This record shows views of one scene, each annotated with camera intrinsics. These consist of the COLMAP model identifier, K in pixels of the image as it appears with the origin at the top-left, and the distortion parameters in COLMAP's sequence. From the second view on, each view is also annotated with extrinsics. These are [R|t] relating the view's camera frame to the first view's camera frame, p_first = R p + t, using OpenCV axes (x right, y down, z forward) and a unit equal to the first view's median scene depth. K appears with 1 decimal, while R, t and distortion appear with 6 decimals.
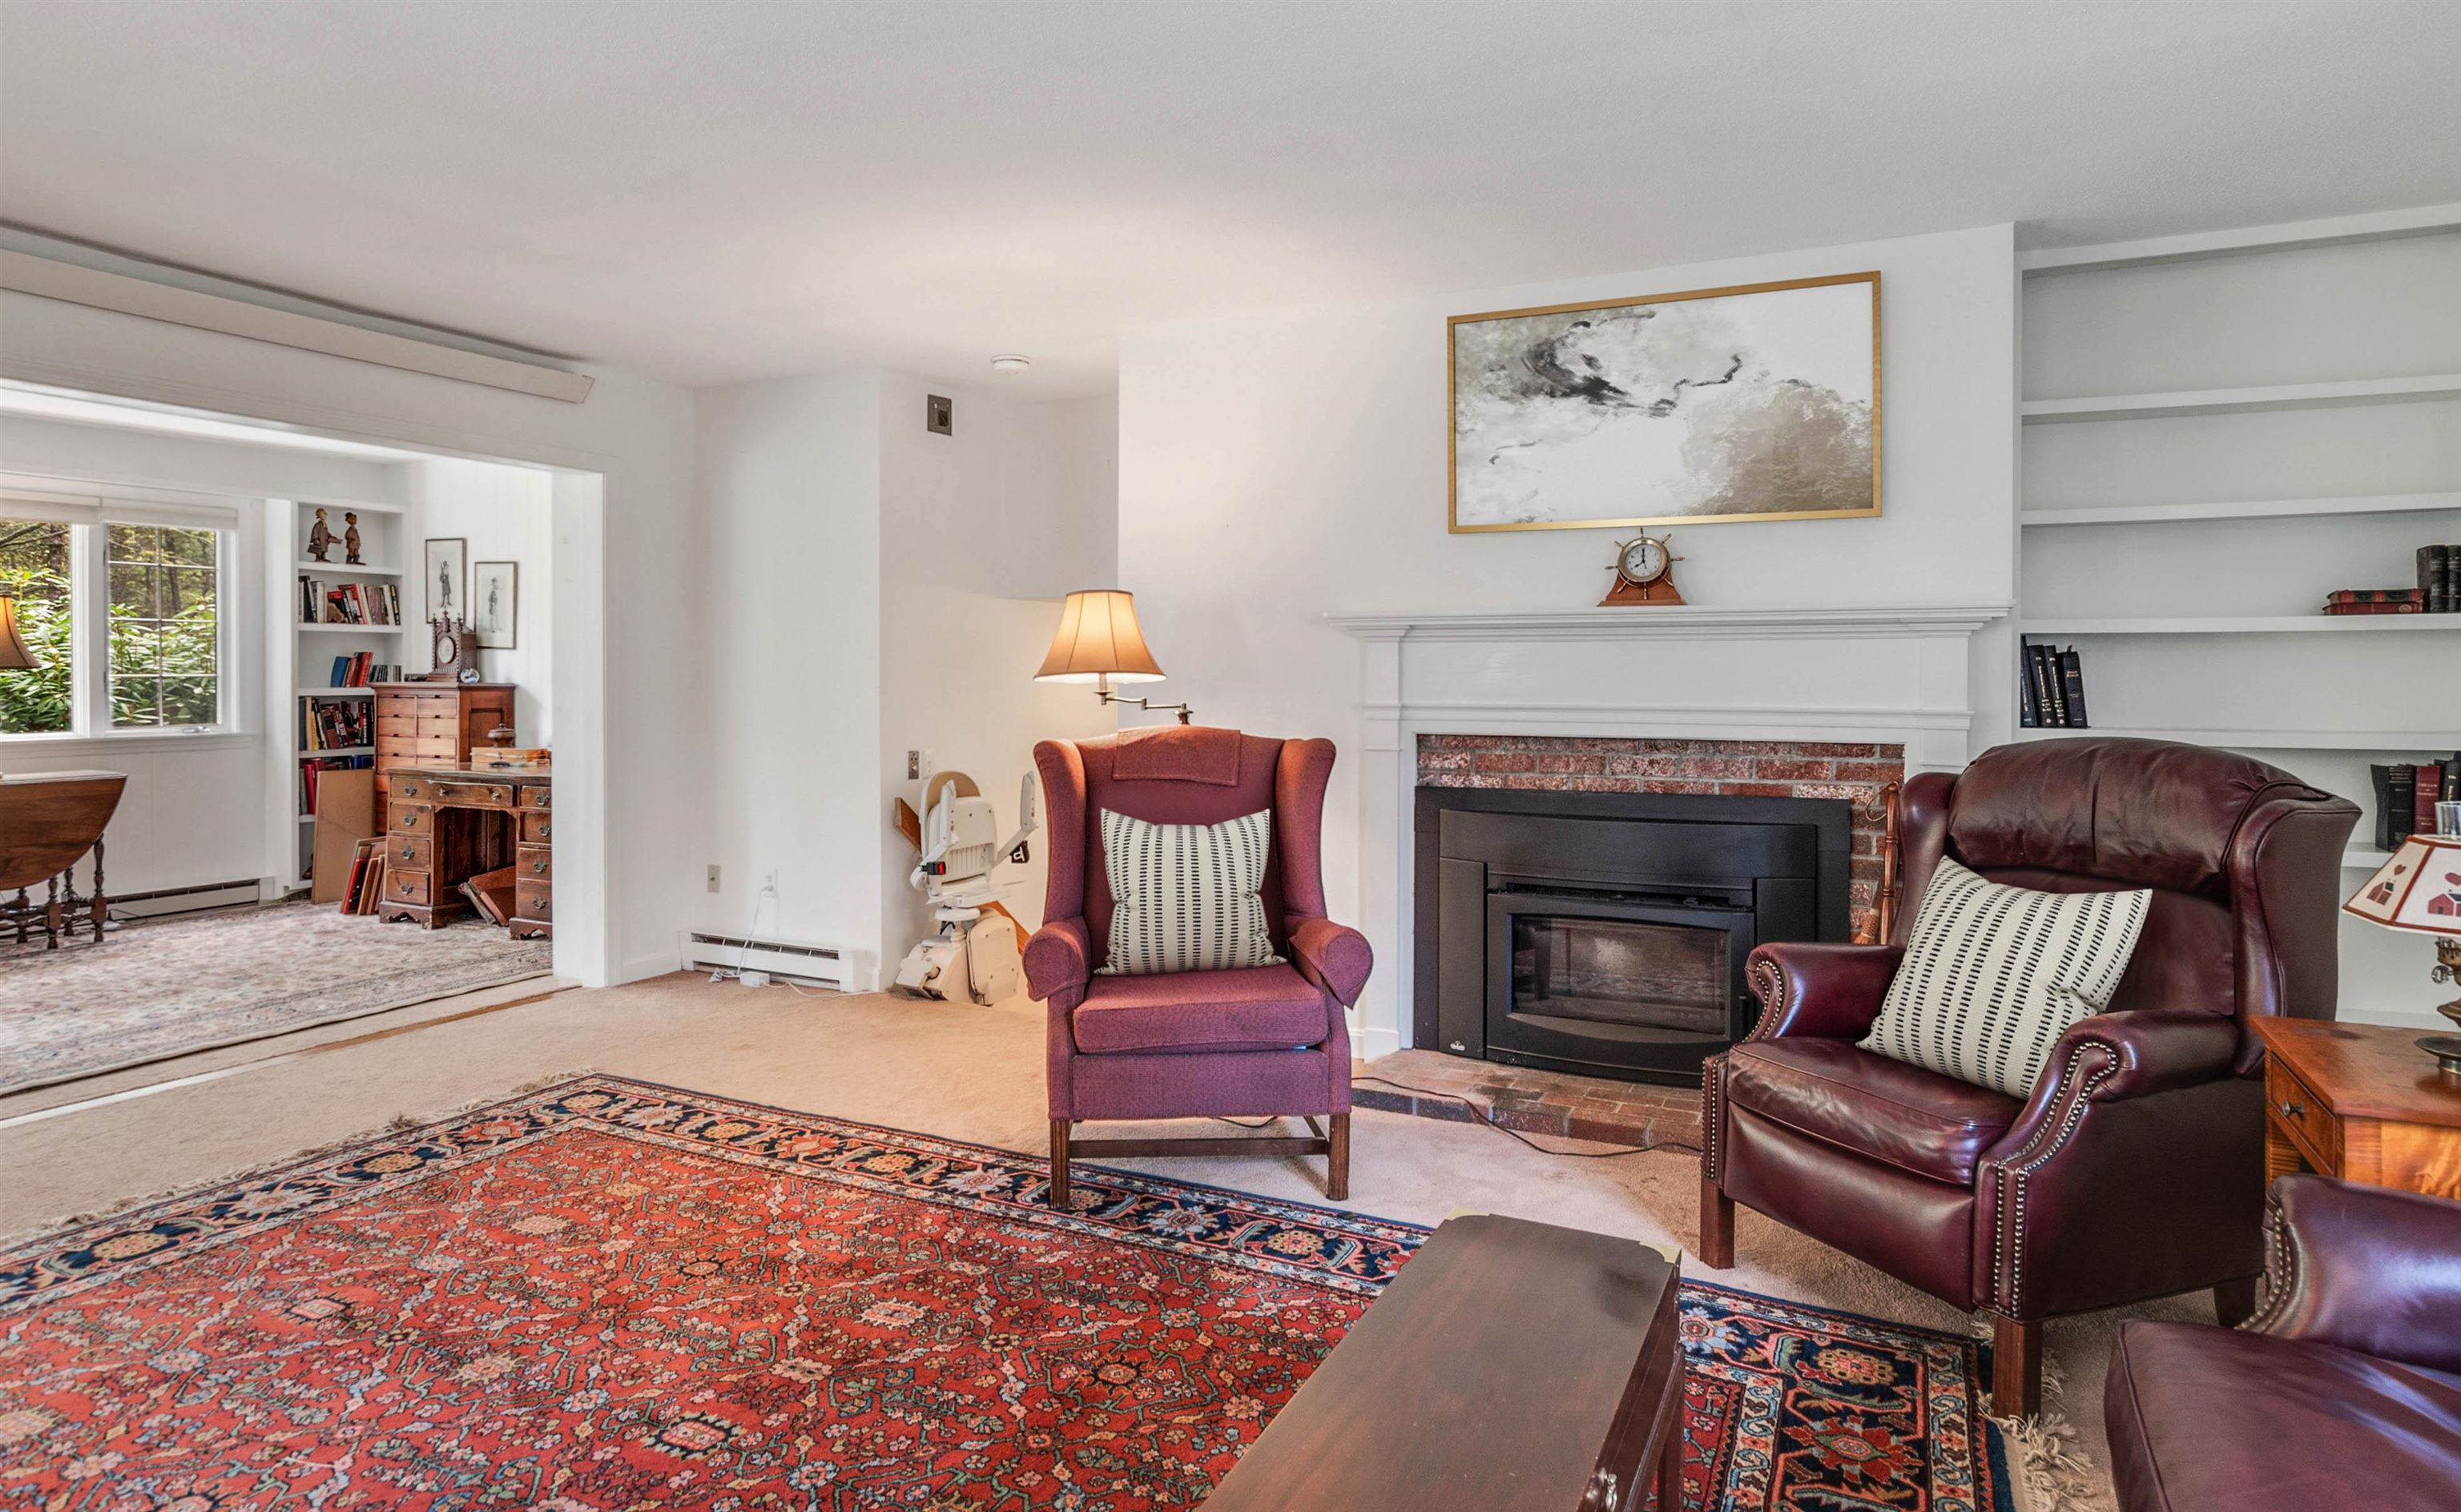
lens RADIAL K [[1368.0, 0, 1236.7], [0, 1368.0, 698.4], [0, 0, 1]] dist [-0.001907, 0.000527]
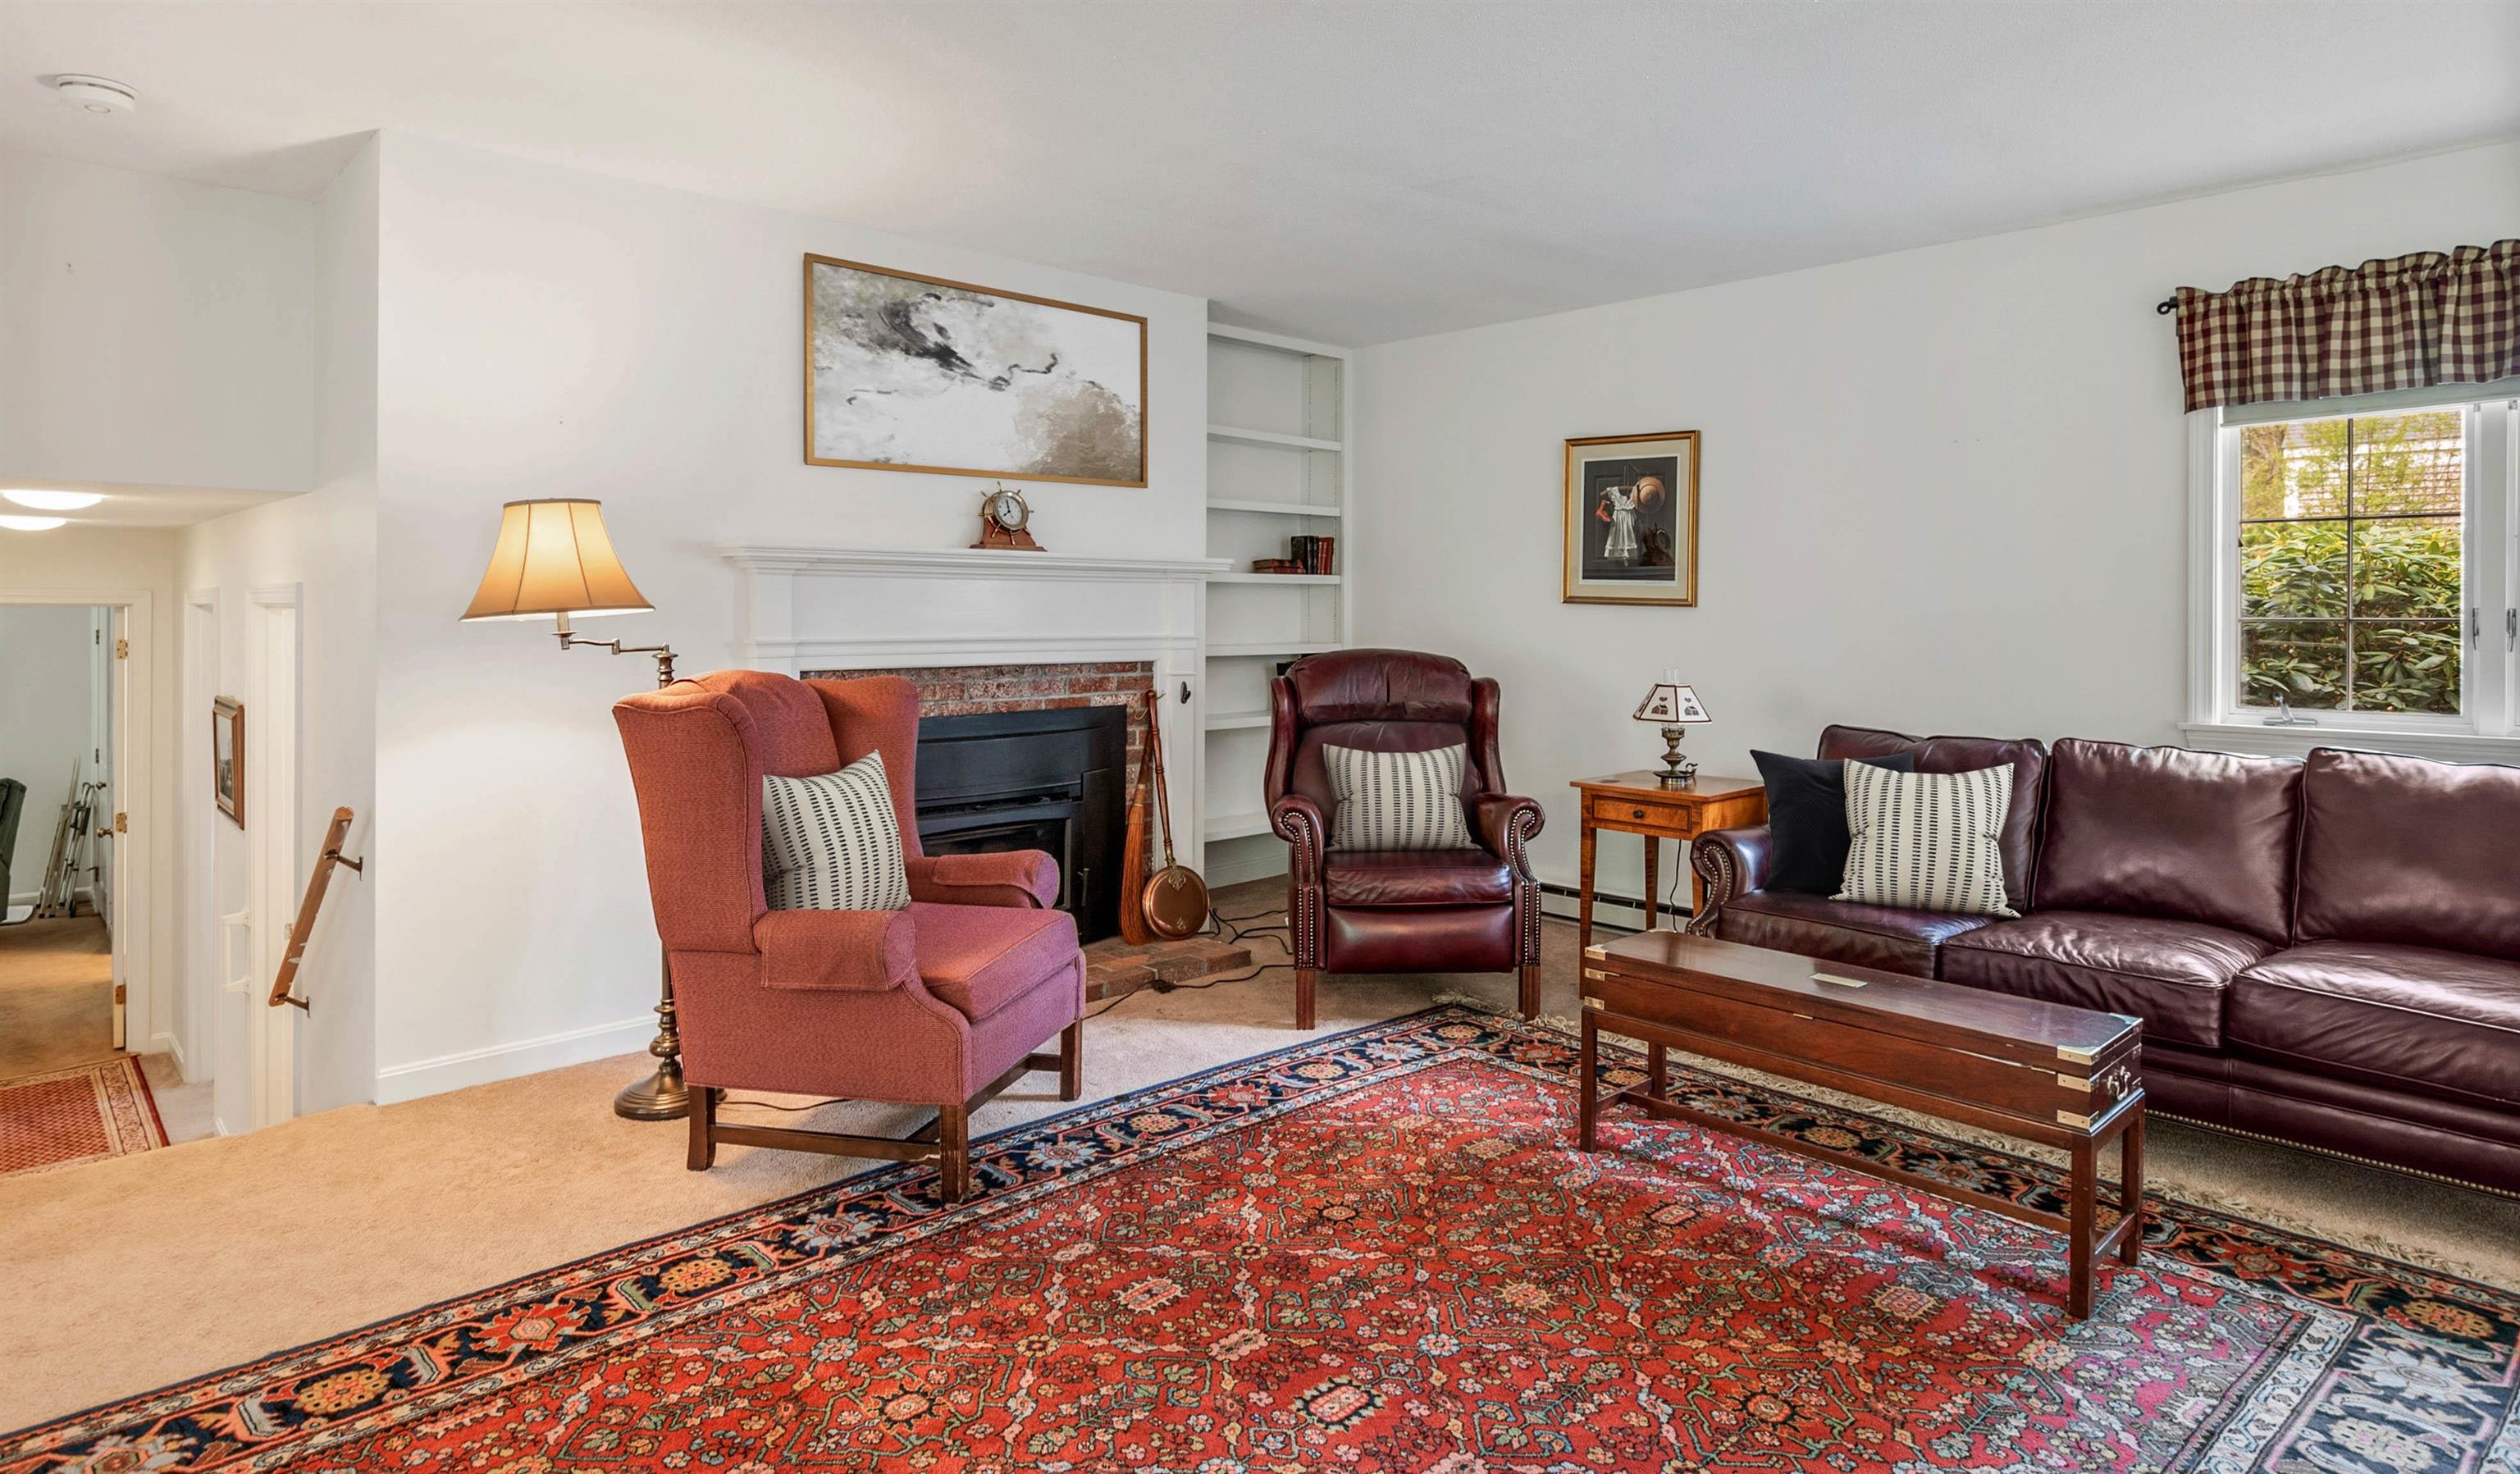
lens RADIAL K [[1390.5, 0, 1269.9], [0, 1390.5, 554.0], [0, 0, 1]] dist [0.003719, 0.001918]
pose [[0.347838, 0.037511, 0.936804, -0.715977], [0.016110, 0.998813, -0.045975, -0.007035], [-0.937416, 0.031083, 0.346821, 0.363091]]
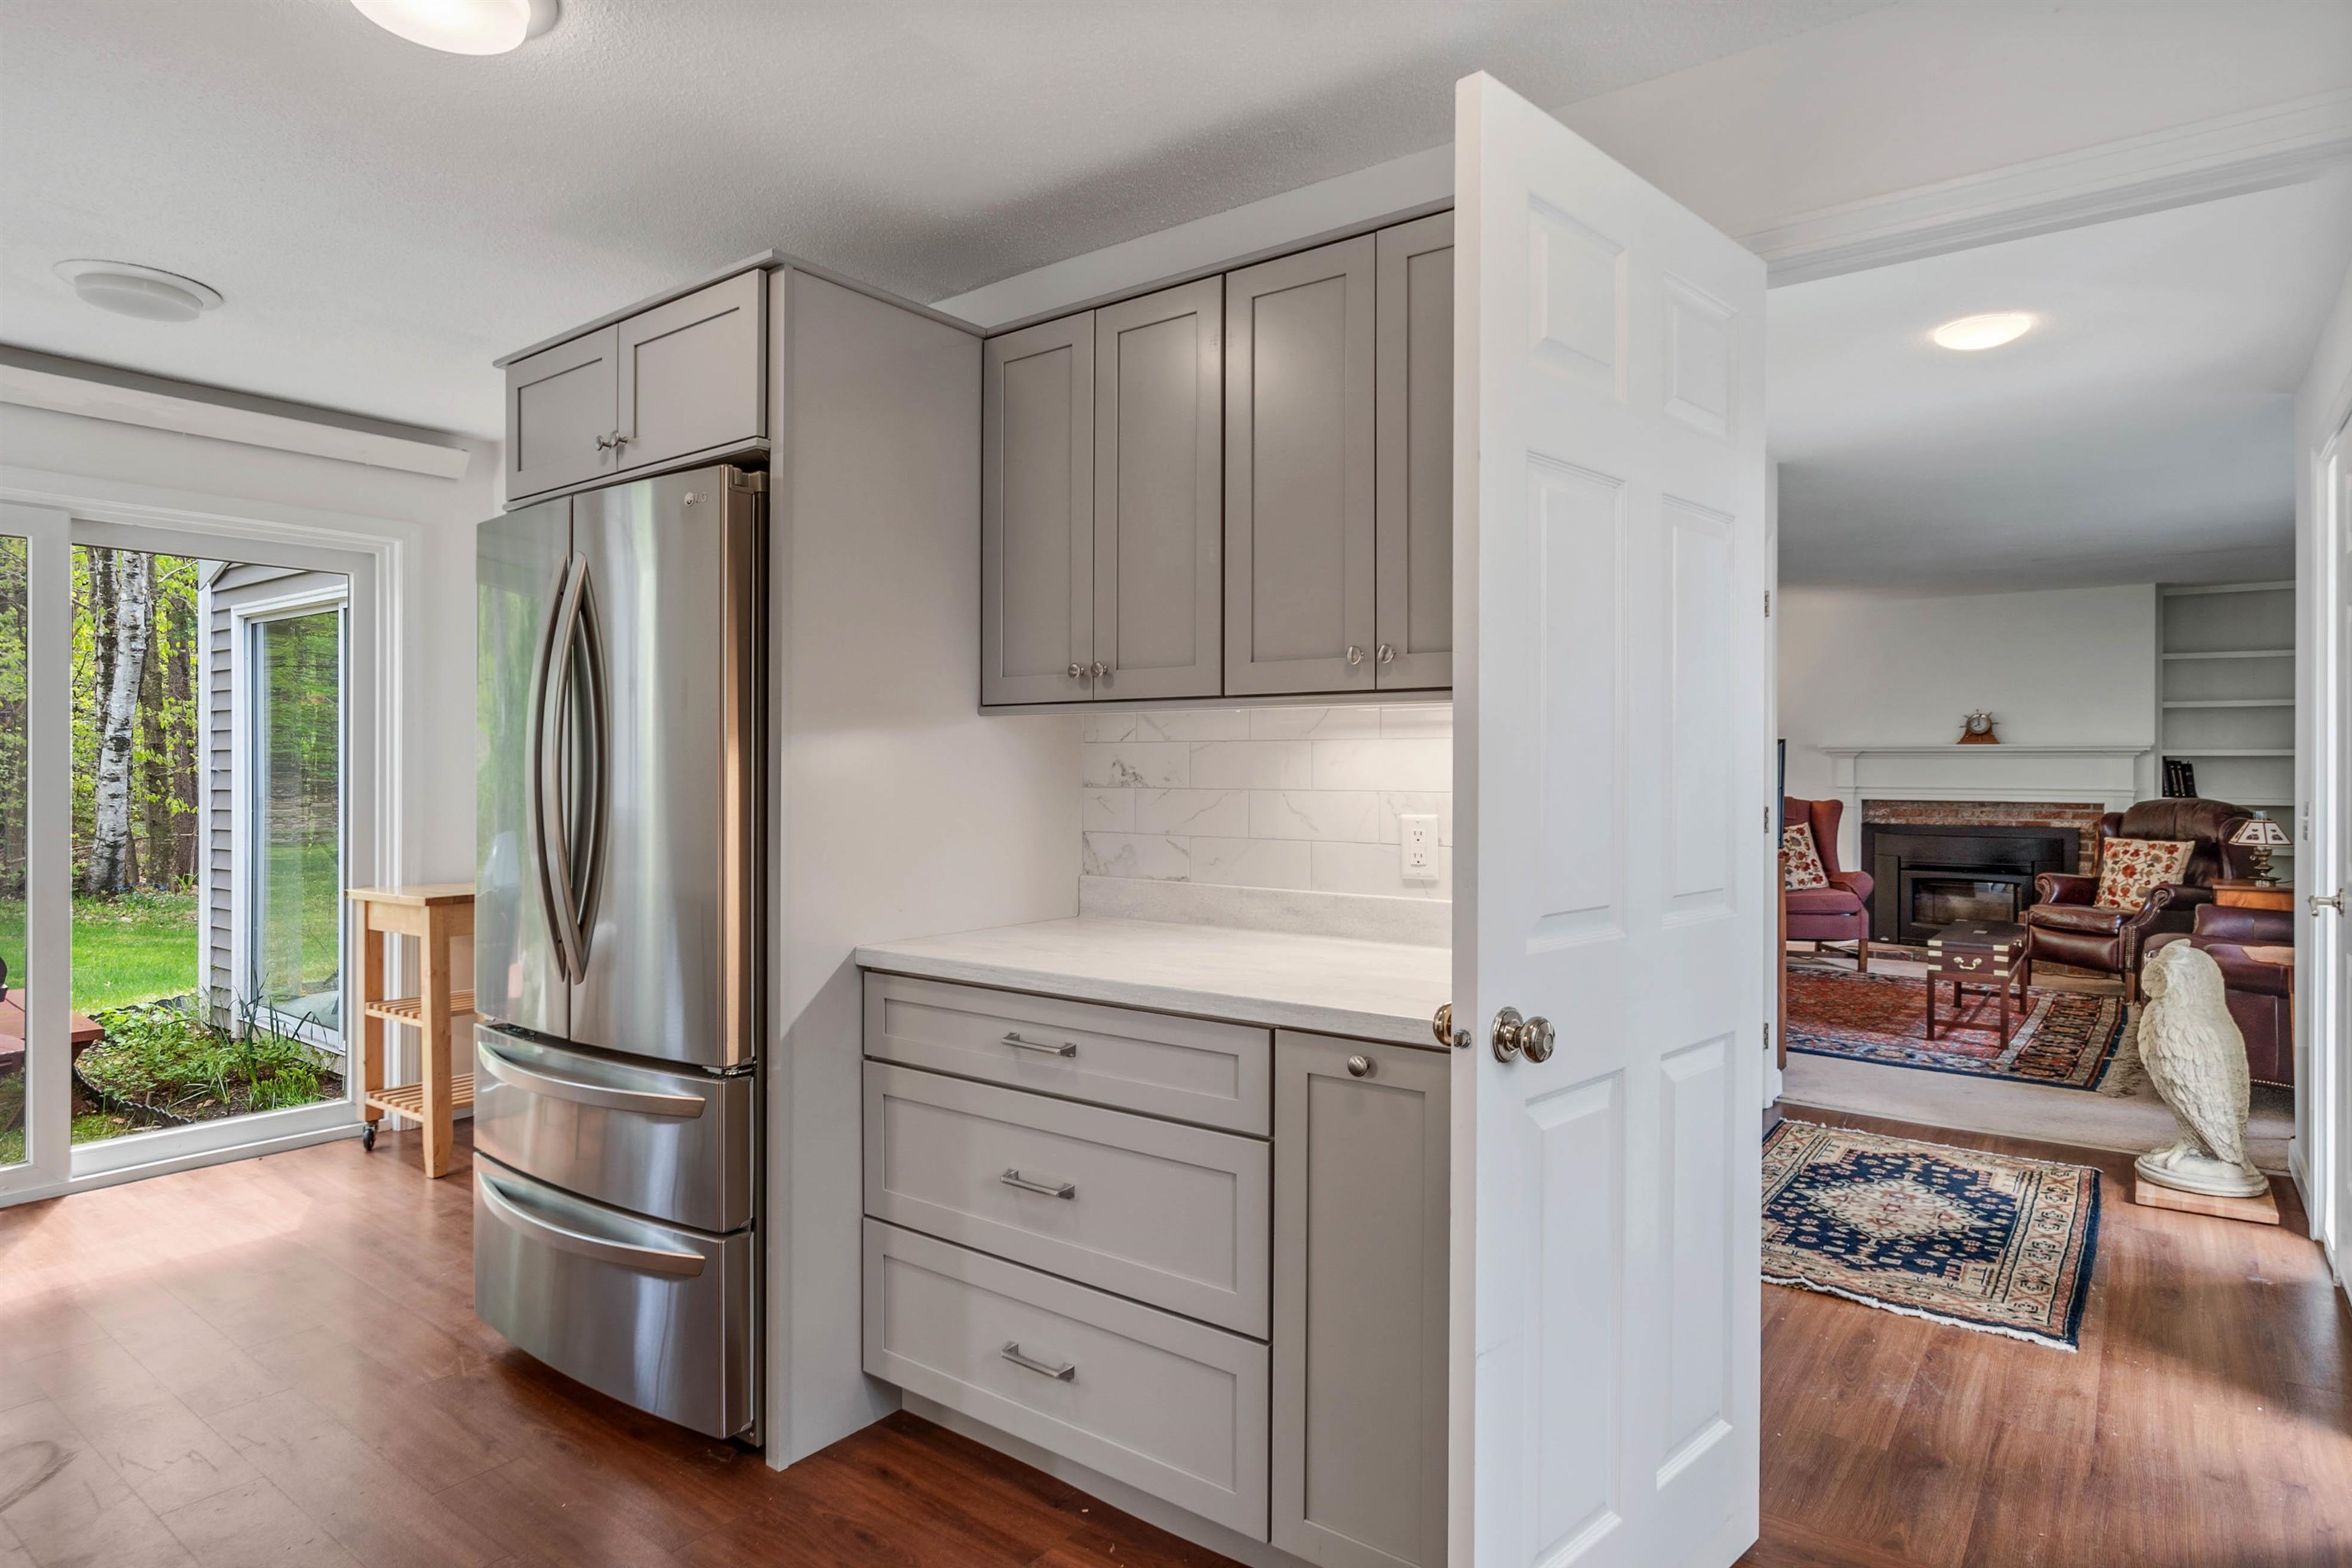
lens RADIAL K [[1302.0, 0, 1174.9], [0, 1302.0, 816.2], [0, 0, 1]] dist [-0.002884, 0.009799]
pose [[0.982461, 0.007770, -0.186307, -0.605381], [-0.003664, 0.999743, 0.022376, 0.009614], [0.186432, -0.021301, 0.982237, -1.365421]]
